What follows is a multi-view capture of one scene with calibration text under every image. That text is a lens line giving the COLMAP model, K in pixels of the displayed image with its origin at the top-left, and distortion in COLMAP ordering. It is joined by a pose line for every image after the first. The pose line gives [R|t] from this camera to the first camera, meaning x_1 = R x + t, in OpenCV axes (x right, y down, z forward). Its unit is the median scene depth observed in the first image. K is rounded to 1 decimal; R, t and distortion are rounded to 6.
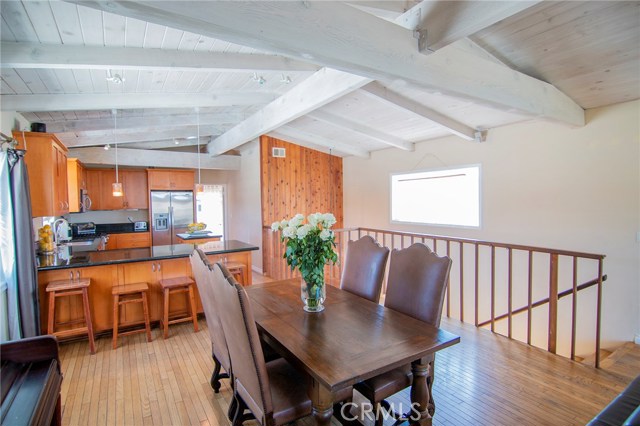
lens RADIAL K [[326.3, 0, 321.5], [0, 326.3, 212.6], [0, 0, 1]] dist [-0.013176, -0.004369]
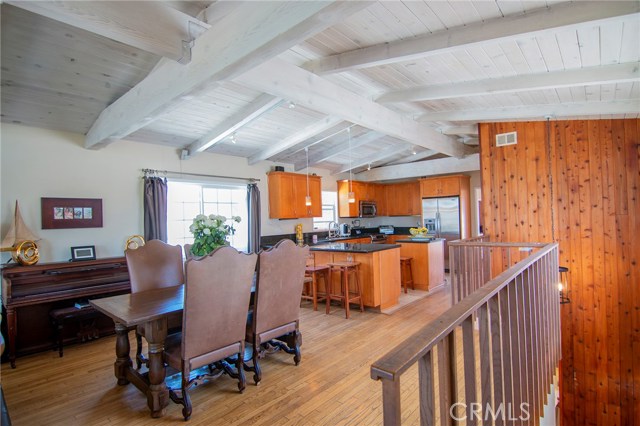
lens RADIAL K [[326.3, 0, 316.3], [0, 326.3, 211.9], [0, 0, 1]] dist [-0.013176, -0.004369]
pose [[0.273752, -0.014842, -0.961686, 0.459219], [-0.010063, 0.999782, -0.018295, 0.003365], [0.961748, 0.014686, 0.273543, 0.357583]]
